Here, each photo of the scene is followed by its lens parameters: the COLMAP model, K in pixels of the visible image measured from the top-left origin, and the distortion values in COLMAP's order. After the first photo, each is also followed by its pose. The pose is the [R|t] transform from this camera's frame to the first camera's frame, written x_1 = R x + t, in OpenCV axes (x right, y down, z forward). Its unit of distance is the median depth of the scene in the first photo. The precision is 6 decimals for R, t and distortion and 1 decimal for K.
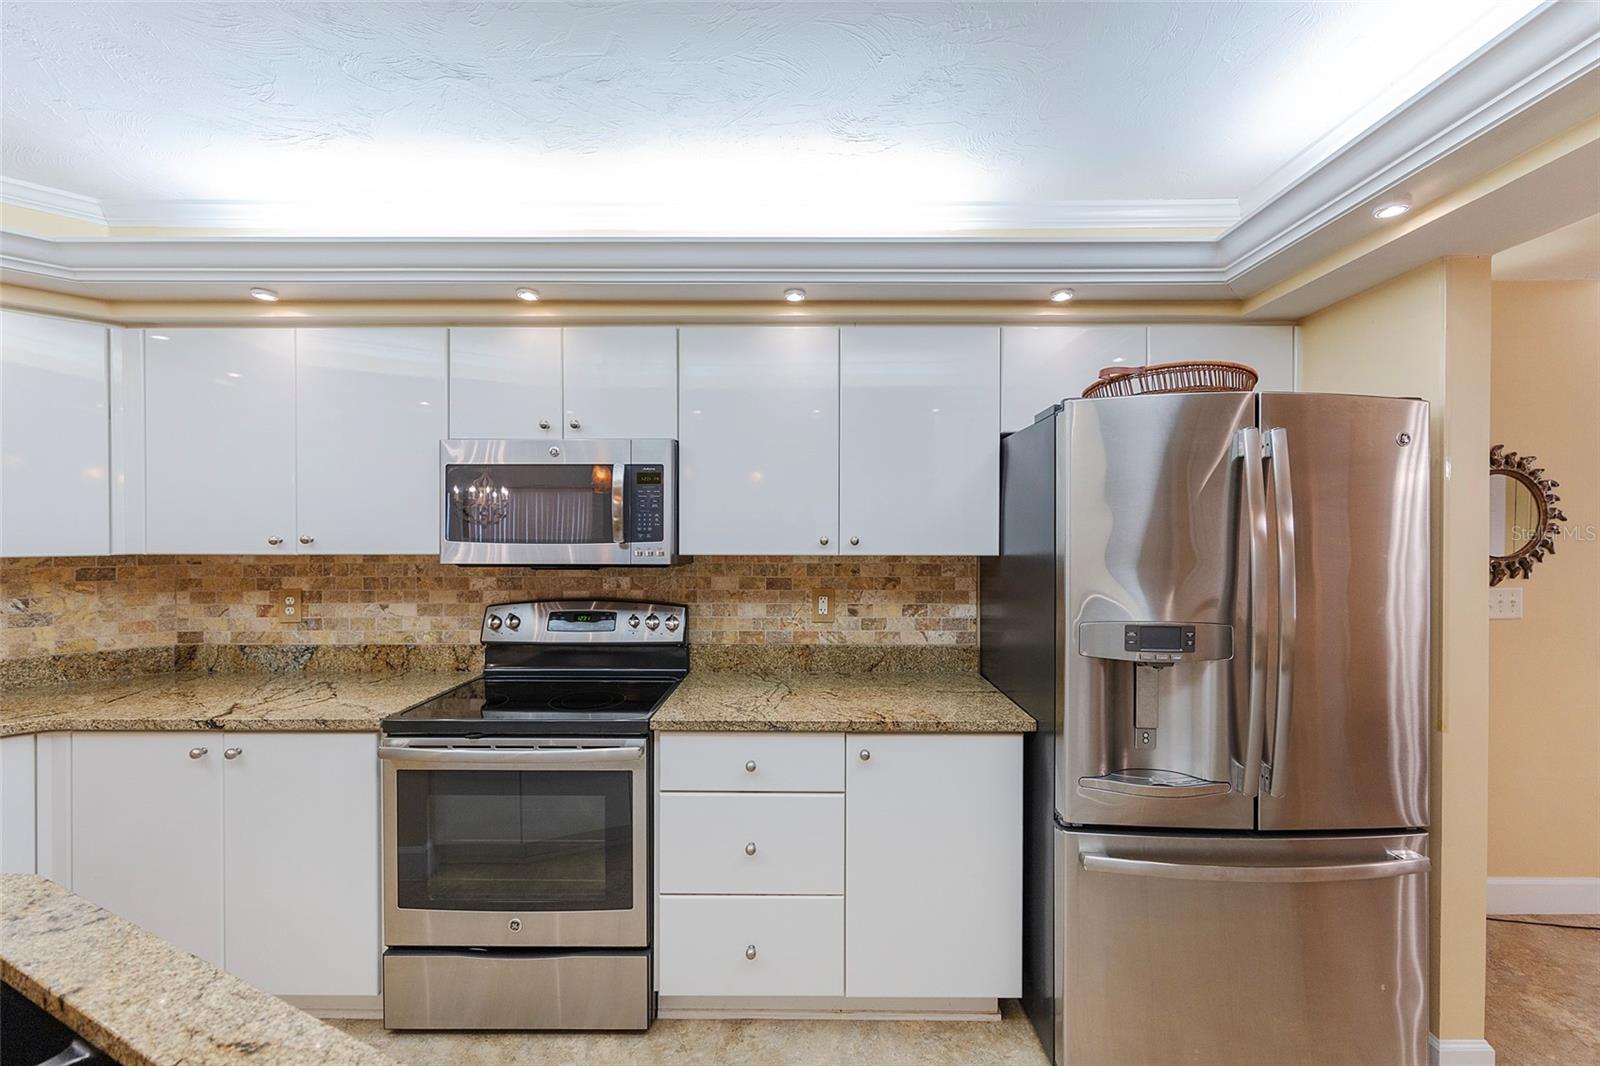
lens RADIAL K [[649.1, 0, 803.6], [0, 649.1, 536.8], [0, 0, 1]] dist [0.000367, 0.000406]
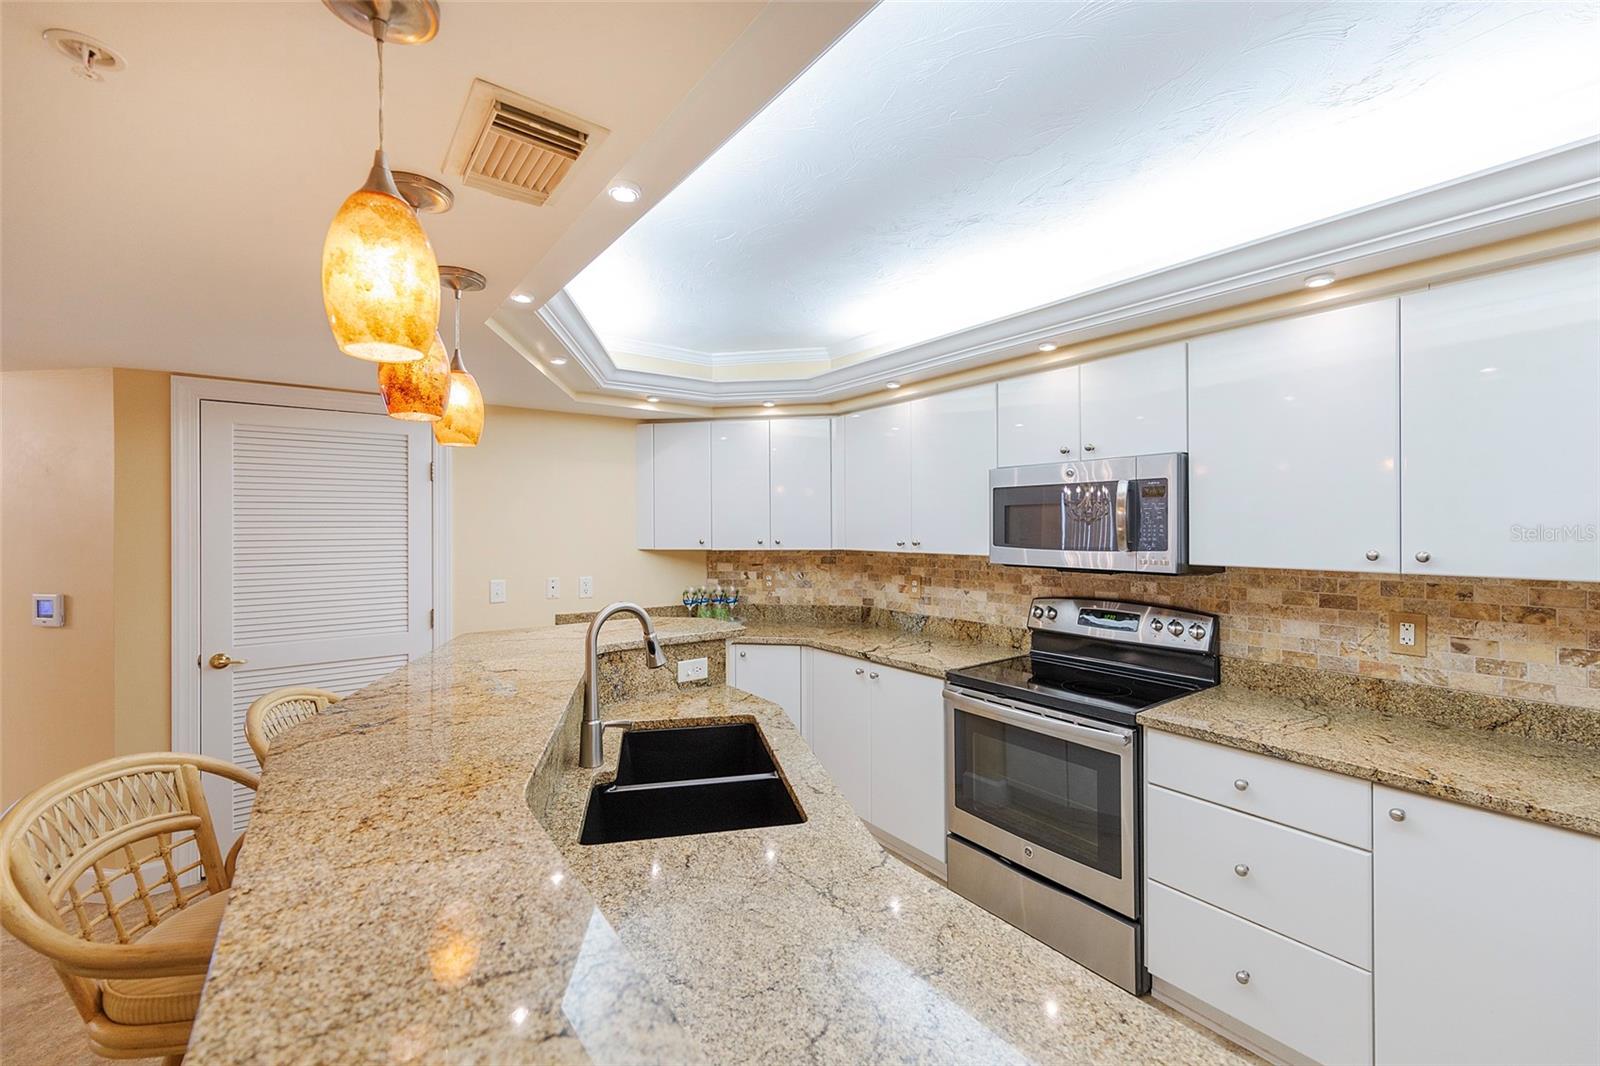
lens RADIAL K [[648.7, 0, 792.6], [0, 648.7, 526.4], [0, 0, 1]] dist [0.001725, 0.000196]
pose [[0.594328, -0.002767, -0.804218, 0.225806], [-0.001618, 0.999988, -0.004637, -0.022854], [0.804221, 0.004057, 0.594317, -0.093947]]
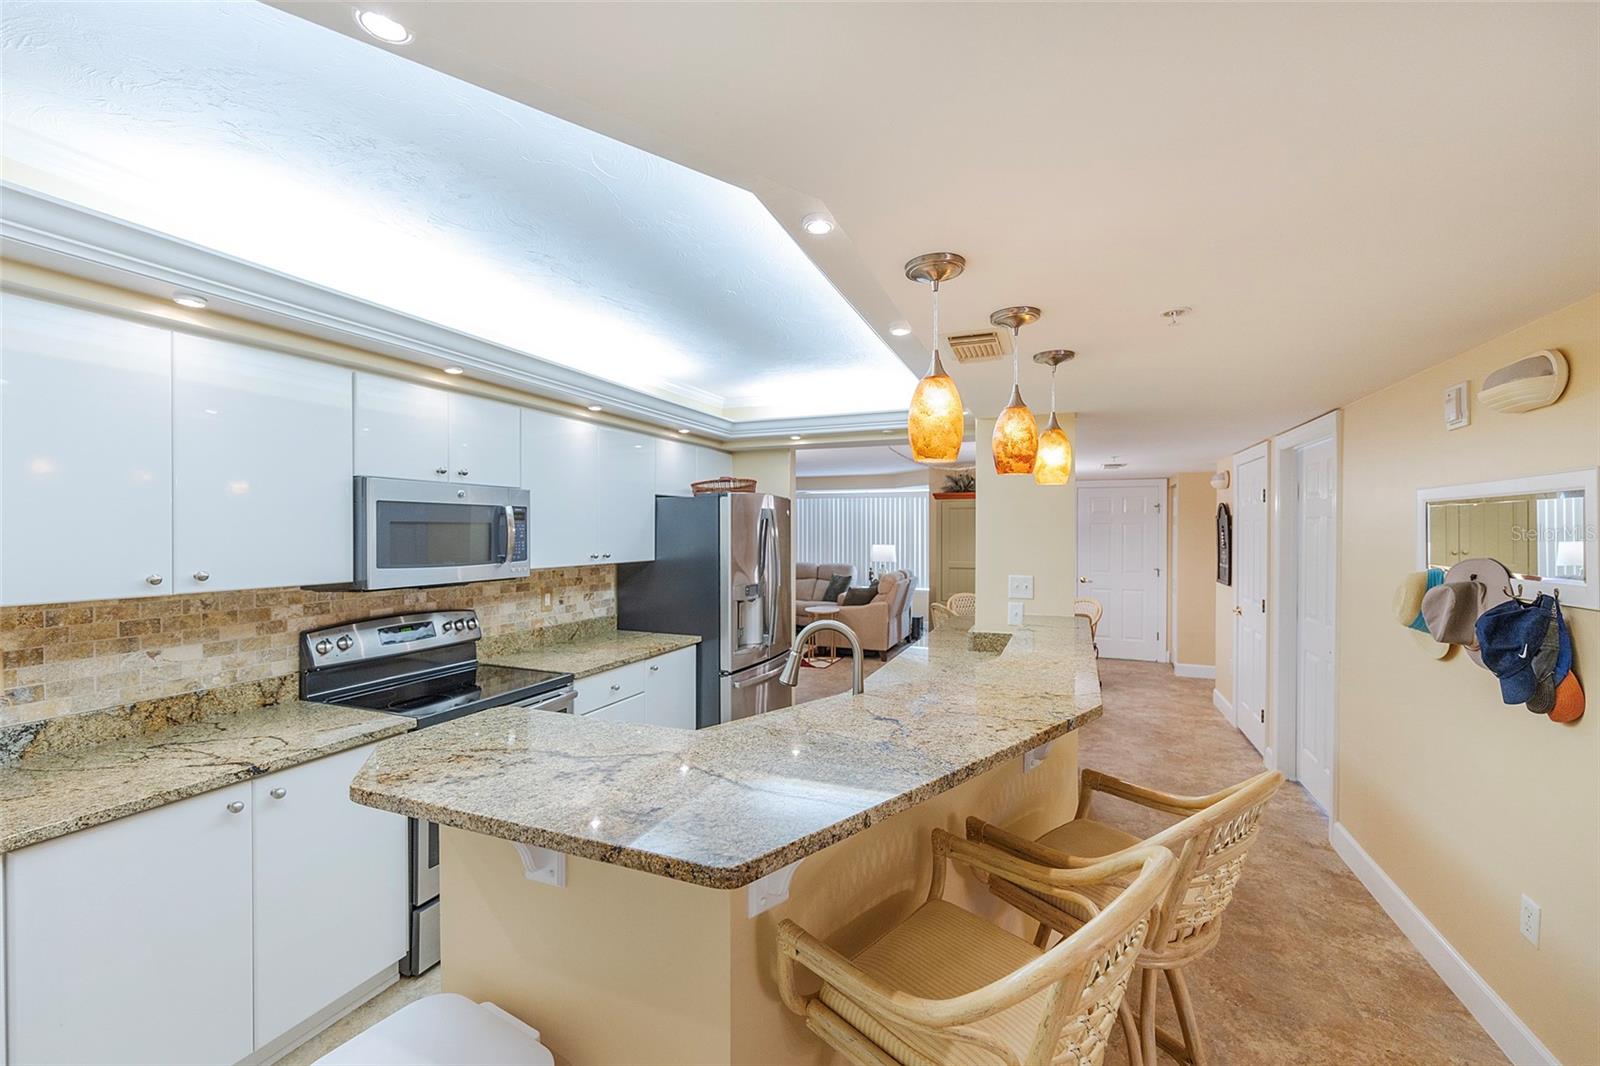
lens RADIAL K [[648.7, 0, 792.6], [0, 648.7, 526.4], [0, 0, 1]] dist [0.001725, 0.000196]
pose [[0.389024, 0.004463, 0.921217, -1.106863], [0.005130, 0.999962, -0.007010, -0.046714], [-0.921214, 0.007453, 0.388986, -0.083325]]
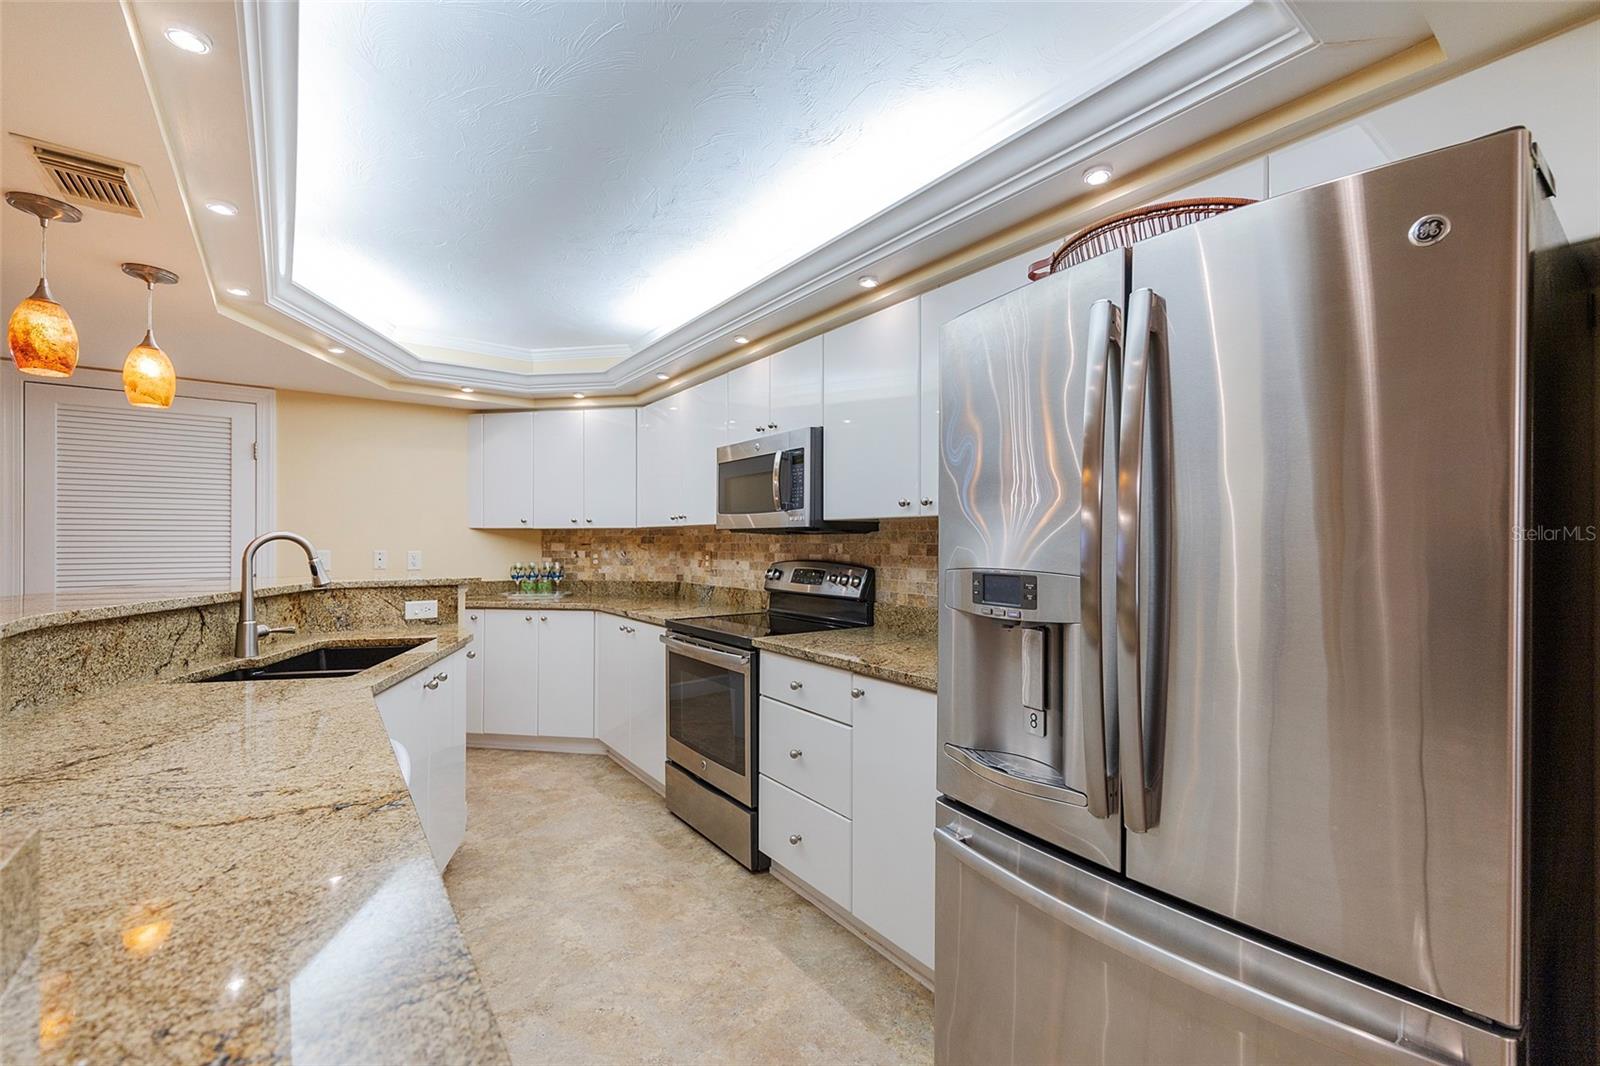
lens RADIAL K [[662.8, 0, 795.6], [0, 662.8, 542.5], [0, 0, 1]] dist [-0.000367, 0.000063]
pose [[0.595724, 0.001750, -0.803187, 0.680324], [-0.008126, 0.999960, -0.003848, 0.065622], [0.803148, 0.008819, 0.595714, 0.189439]]
